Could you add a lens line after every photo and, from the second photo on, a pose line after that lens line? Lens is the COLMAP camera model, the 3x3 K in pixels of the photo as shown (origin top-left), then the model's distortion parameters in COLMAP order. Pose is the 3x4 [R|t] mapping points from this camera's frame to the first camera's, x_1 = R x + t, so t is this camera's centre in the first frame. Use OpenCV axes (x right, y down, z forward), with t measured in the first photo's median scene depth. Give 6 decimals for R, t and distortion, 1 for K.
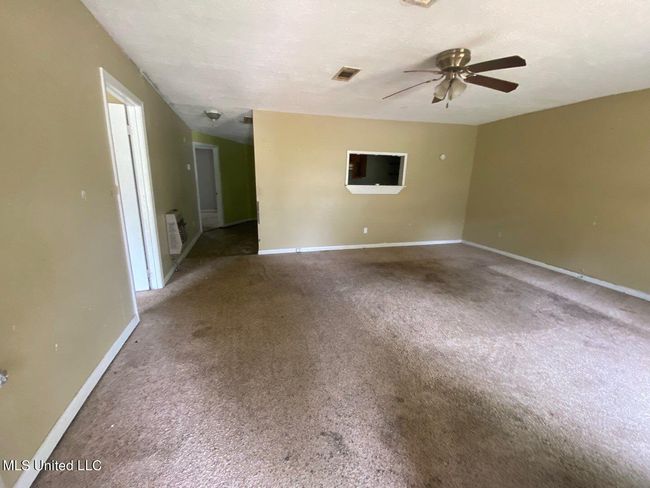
lens RADIAL K [[263.2, 0, 323.9], [0, 263.2, 243.0], [0, 0, 1]] dist [0.002649, -0.000262]
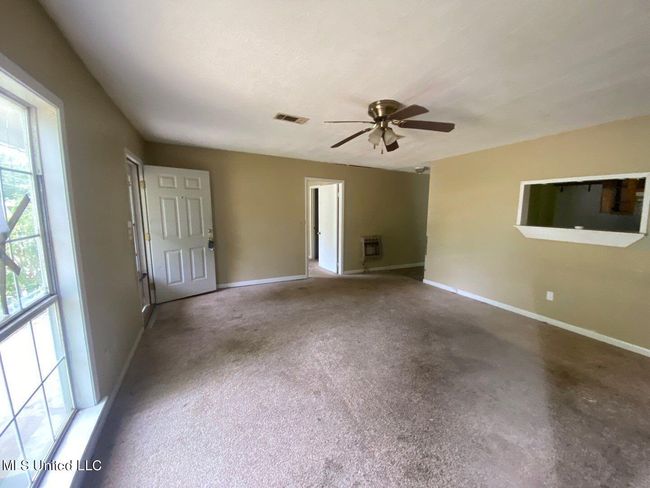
lens RADIAL K [[263.2, 0, 323.4], [0, 263.2, 244.1], [0, 0, 1]] dist [0.002649, -0.000262]
pose [[0.130081, 0.108993, -0.985495, 0.779101], [-0.232421, 0.969598, 0.076556, -0.100489], [0.963877, 0.219091, 0.151459, 0.370617]]
